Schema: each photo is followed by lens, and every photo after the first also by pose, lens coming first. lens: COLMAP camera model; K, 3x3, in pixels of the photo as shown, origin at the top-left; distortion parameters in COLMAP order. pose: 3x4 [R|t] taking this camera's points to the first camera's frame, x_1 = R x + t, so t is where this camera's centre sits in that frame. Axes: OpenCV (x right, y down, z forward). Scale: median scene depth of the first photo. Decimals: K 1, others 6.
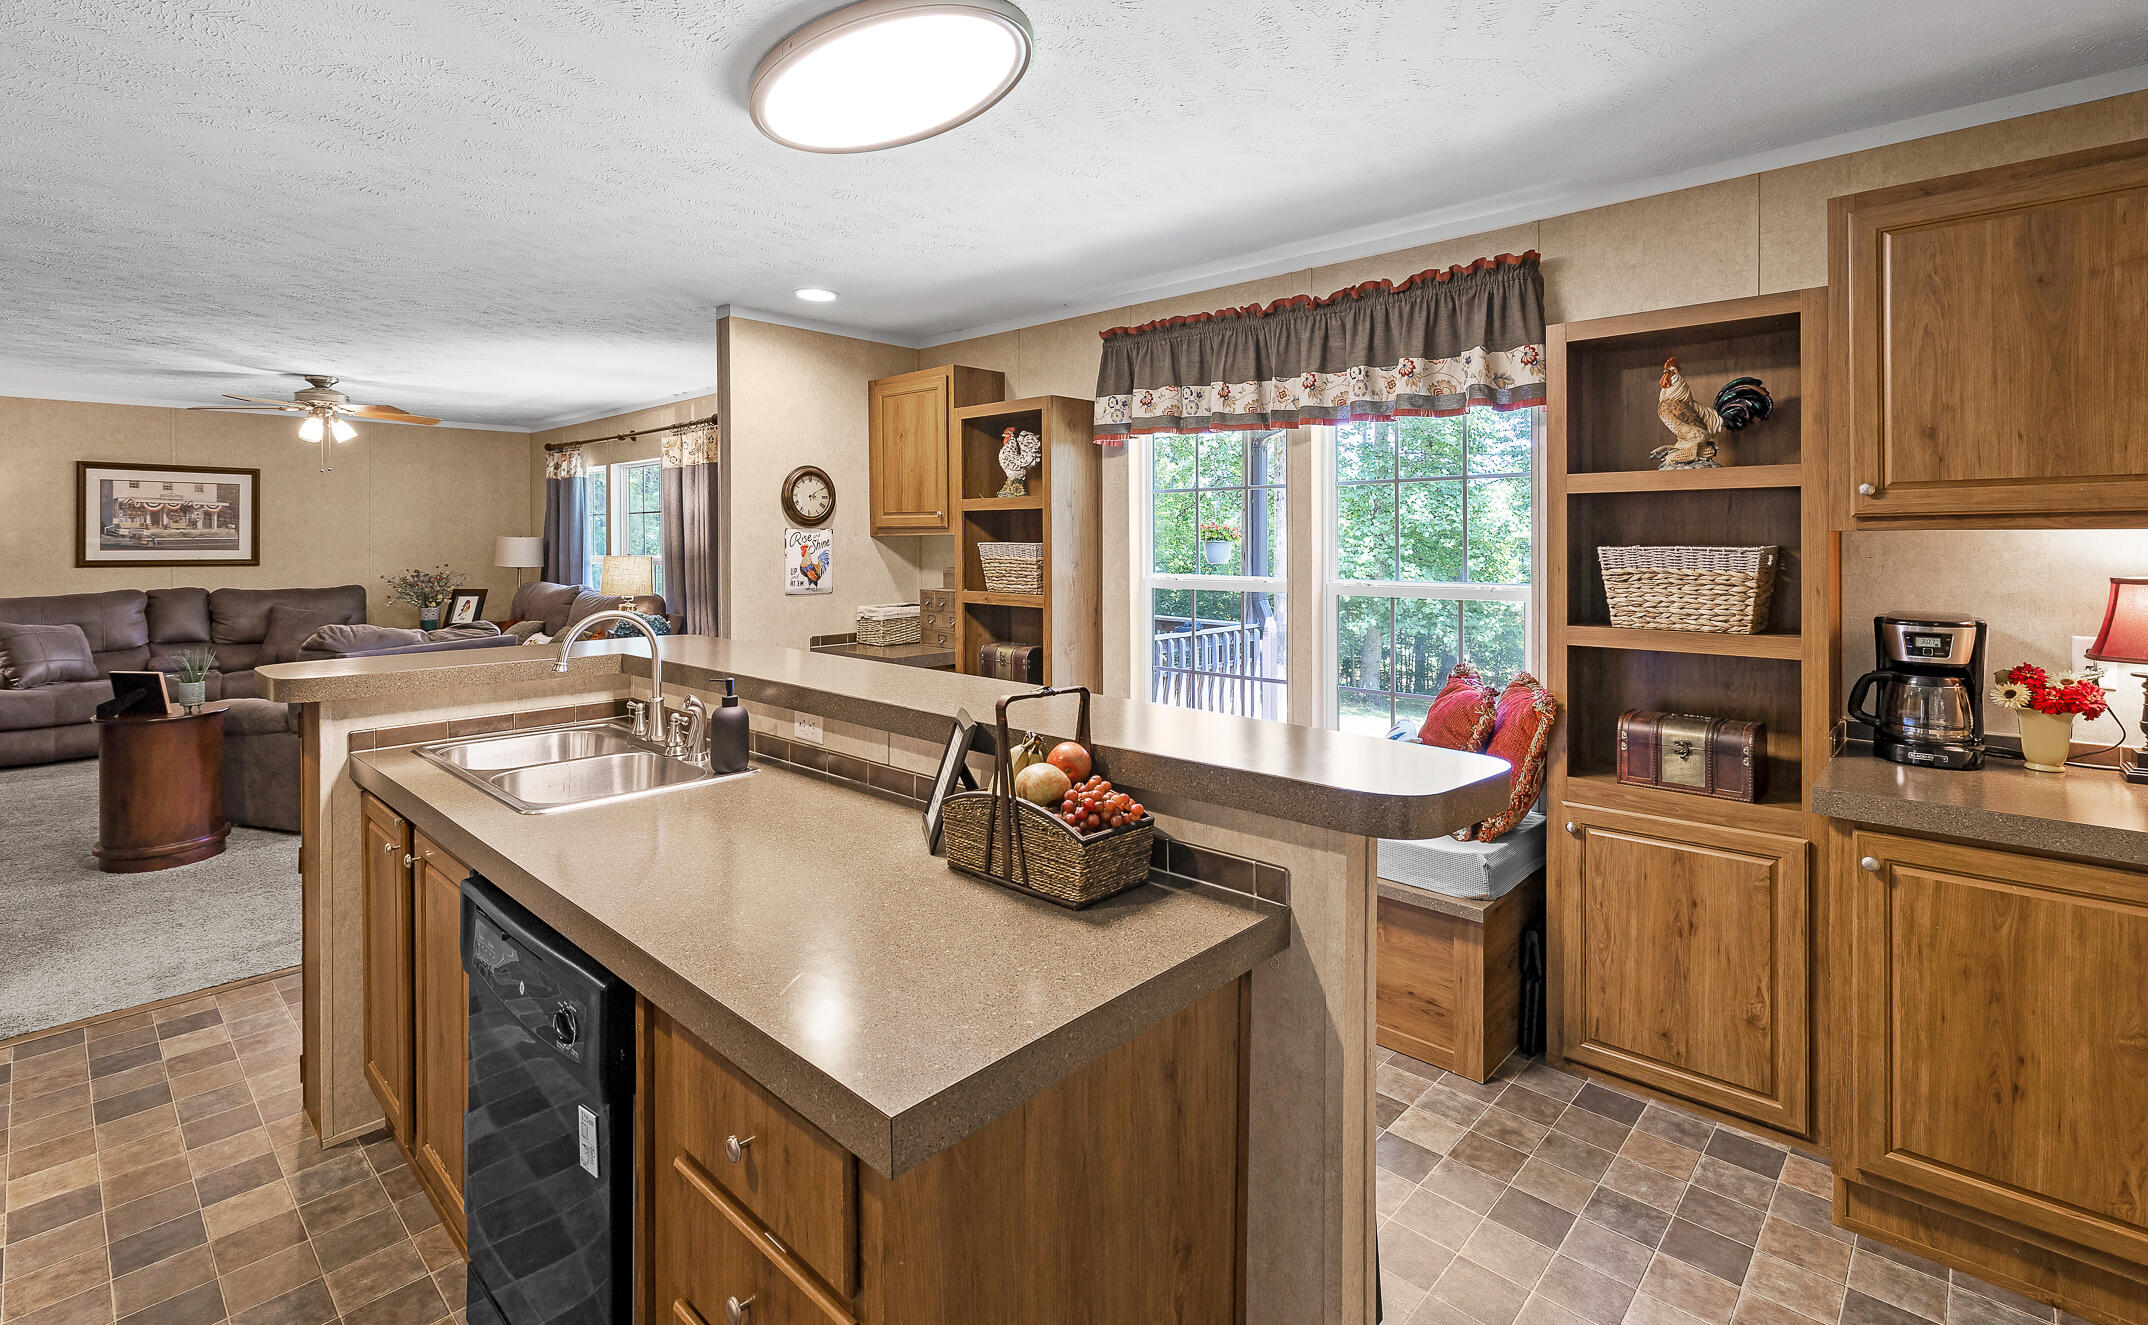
lens RADIAL K [[943.6, 0, 1064.4], [0, 943.6, 525.1], [0, 0, 1]] dist [-0.000826, -0.000647]
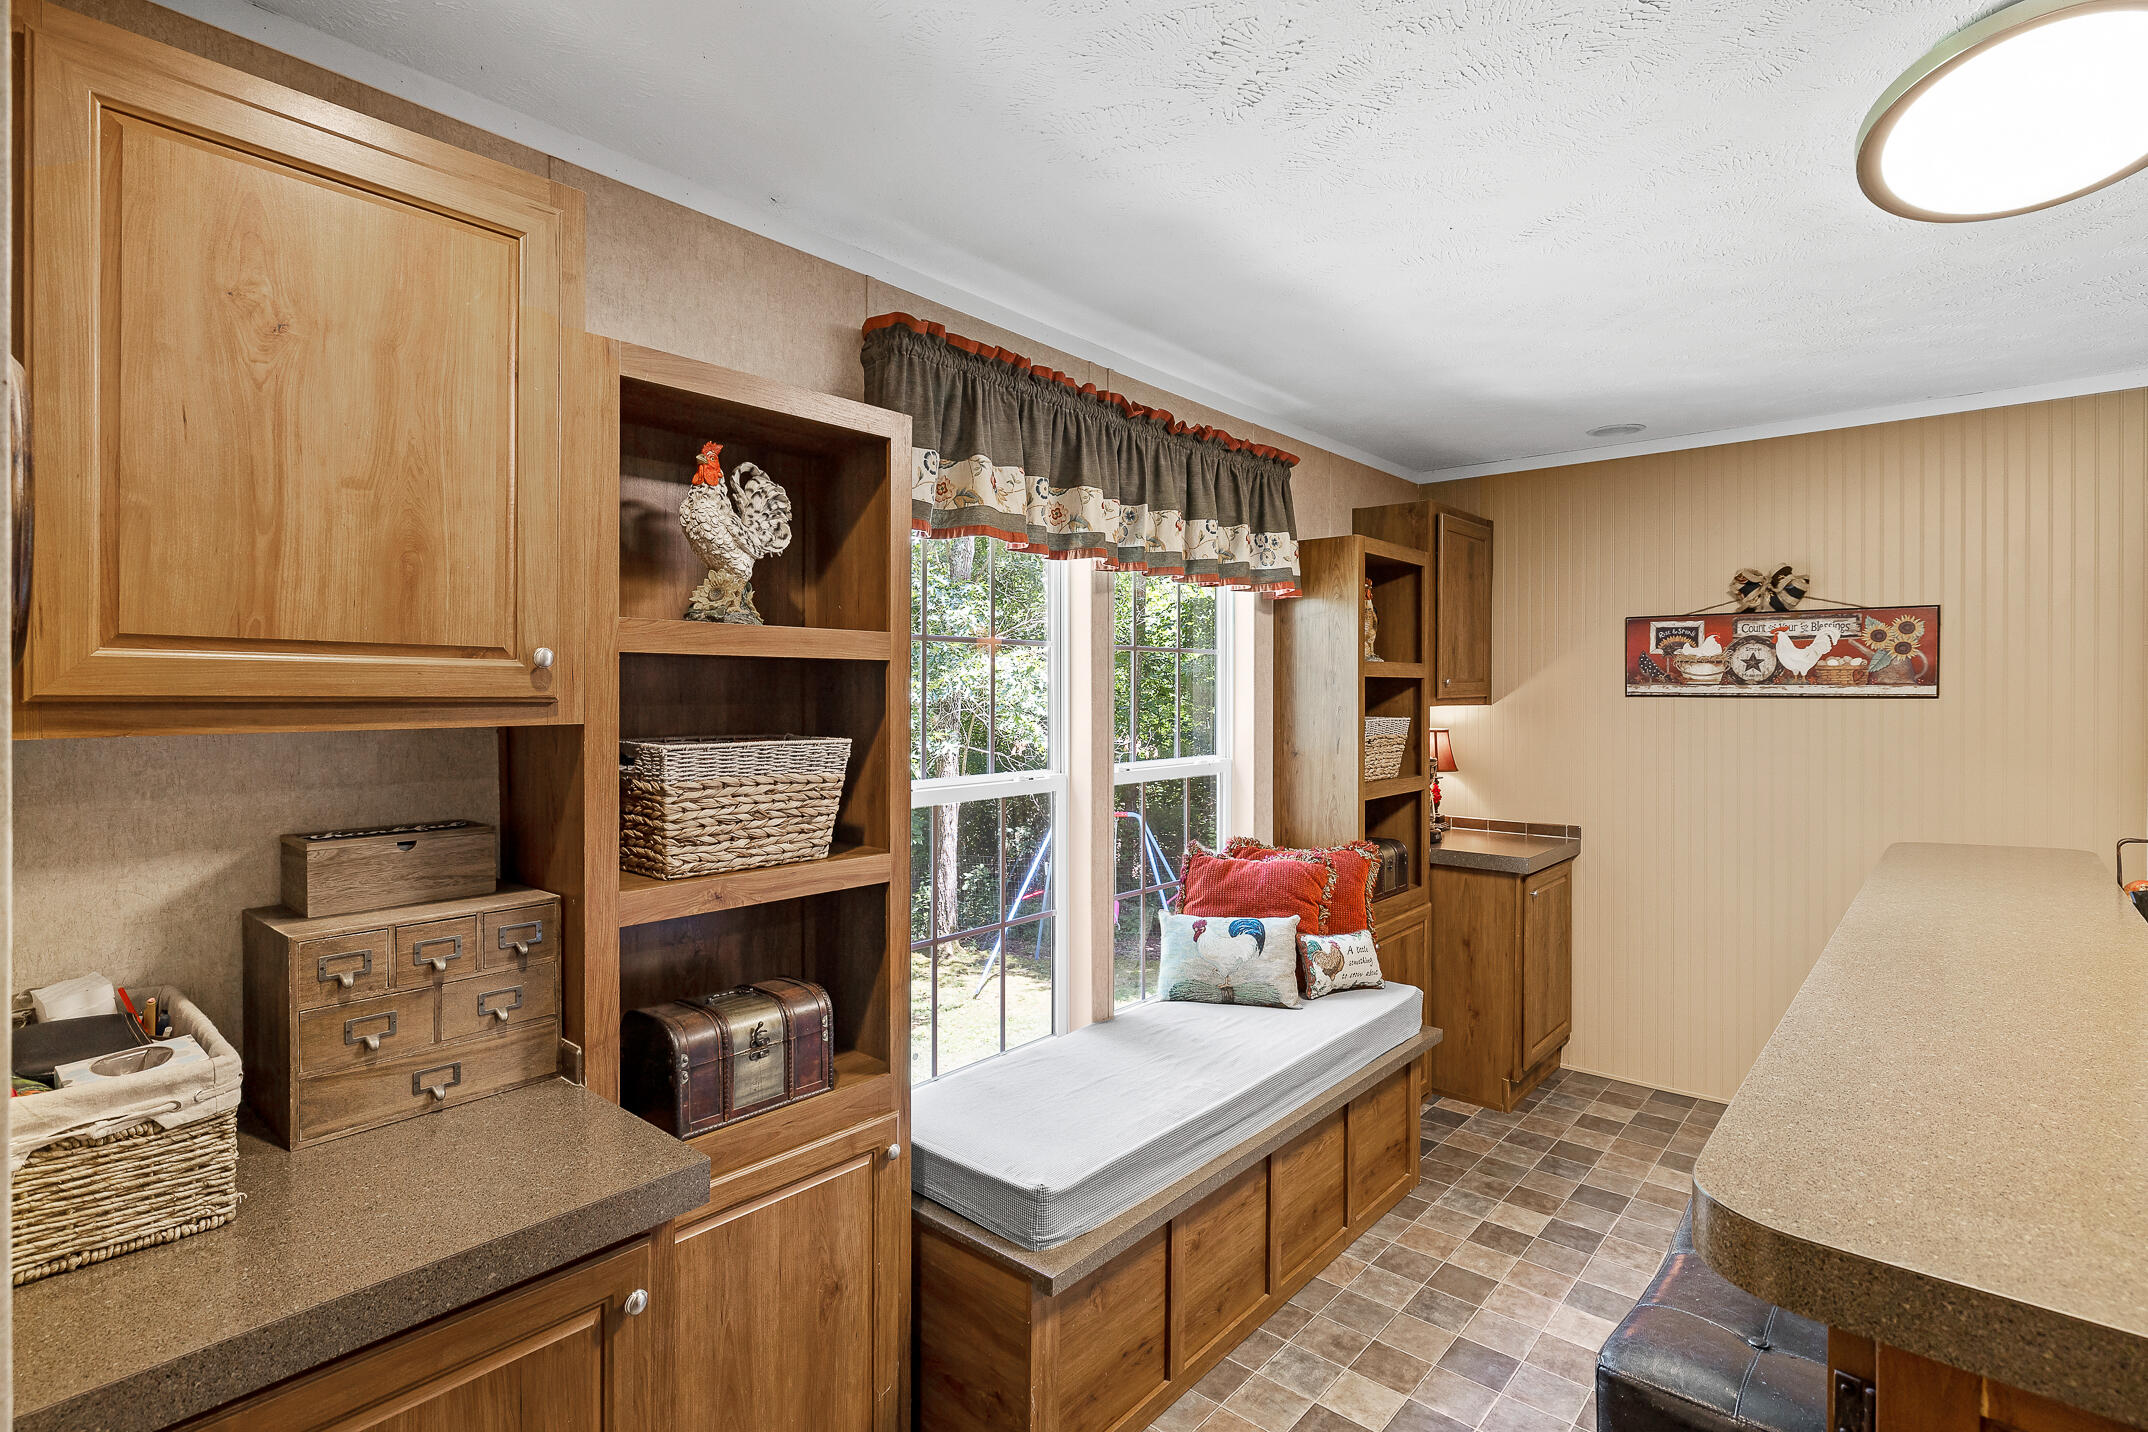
lens RADIAL K [[1039.7, 0, 1038.9], [0, 1039.7, 692.2], [0, 0, 1]] dist [-0.006240, 0.001719]
pose [[-0.015896, 0.002593, 0.999870, -0.452955], [-0.012602, 0.999917, -0.002794, -0.001976], [-0.999794, -0.012645, -0.015862, 0.818168]]
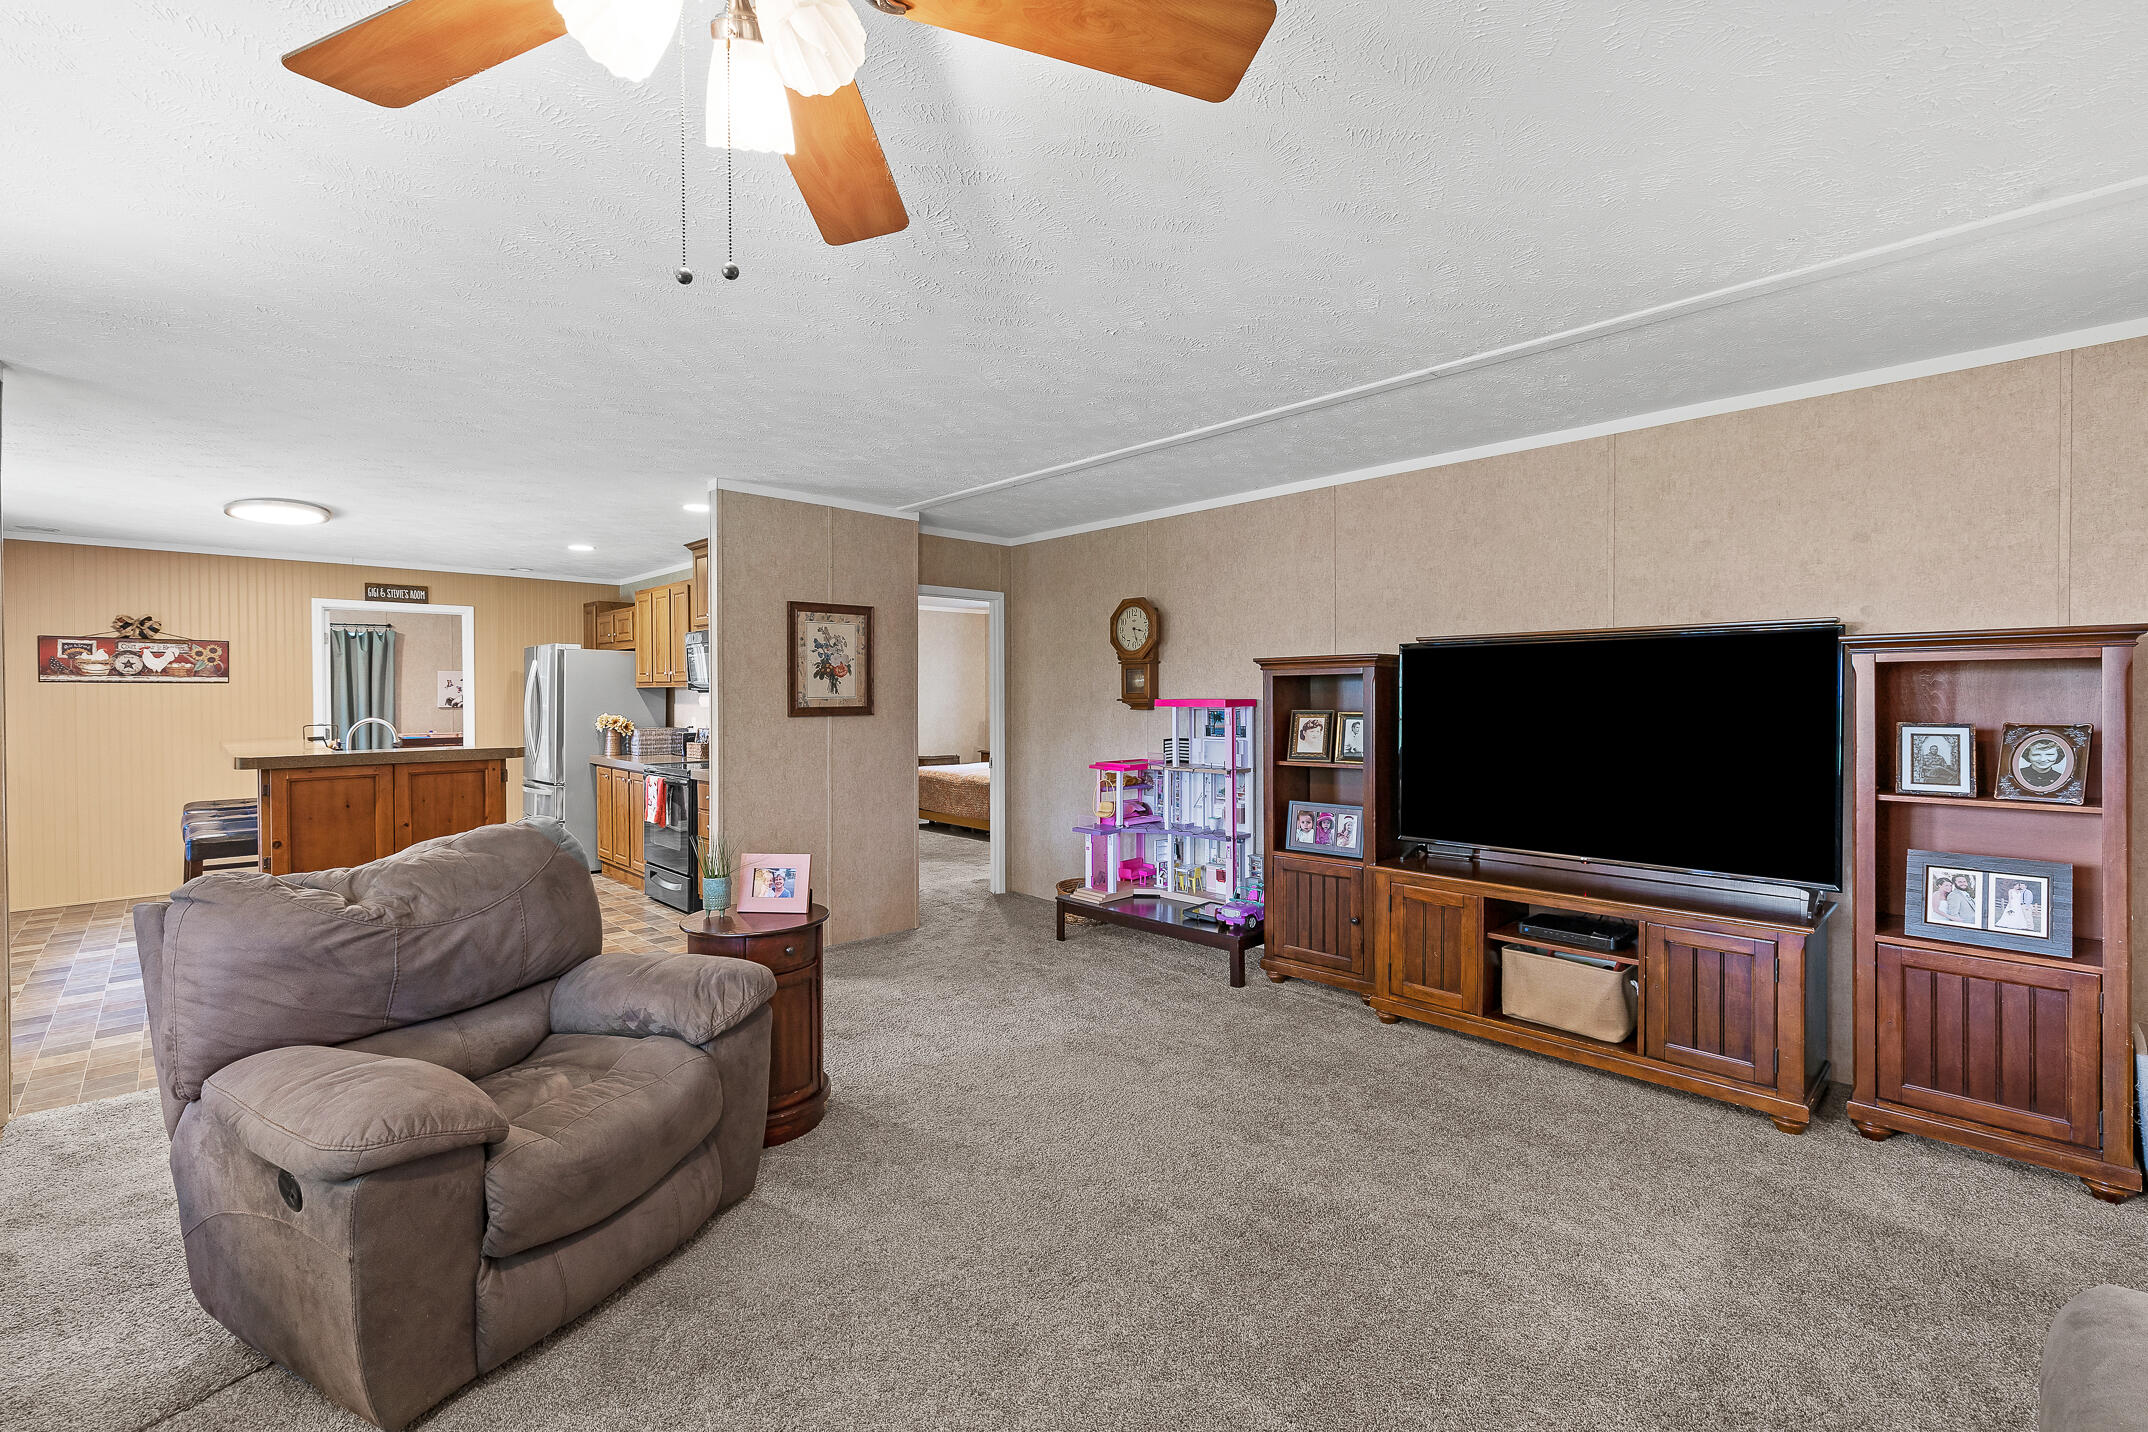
lens RADIAL K [[926.6, 0, 1079.2], [0, 926.6, 706.4], [0, 0, 1]] dist [0.010618, -0.001781]
pose [[-0.998368, 0.004909, 0.056902, -1.173771], [0.005017, 0.999986, 0.001750, 0.034246], [-0.056893, 0.002032, -0.998378, 1.586736]]
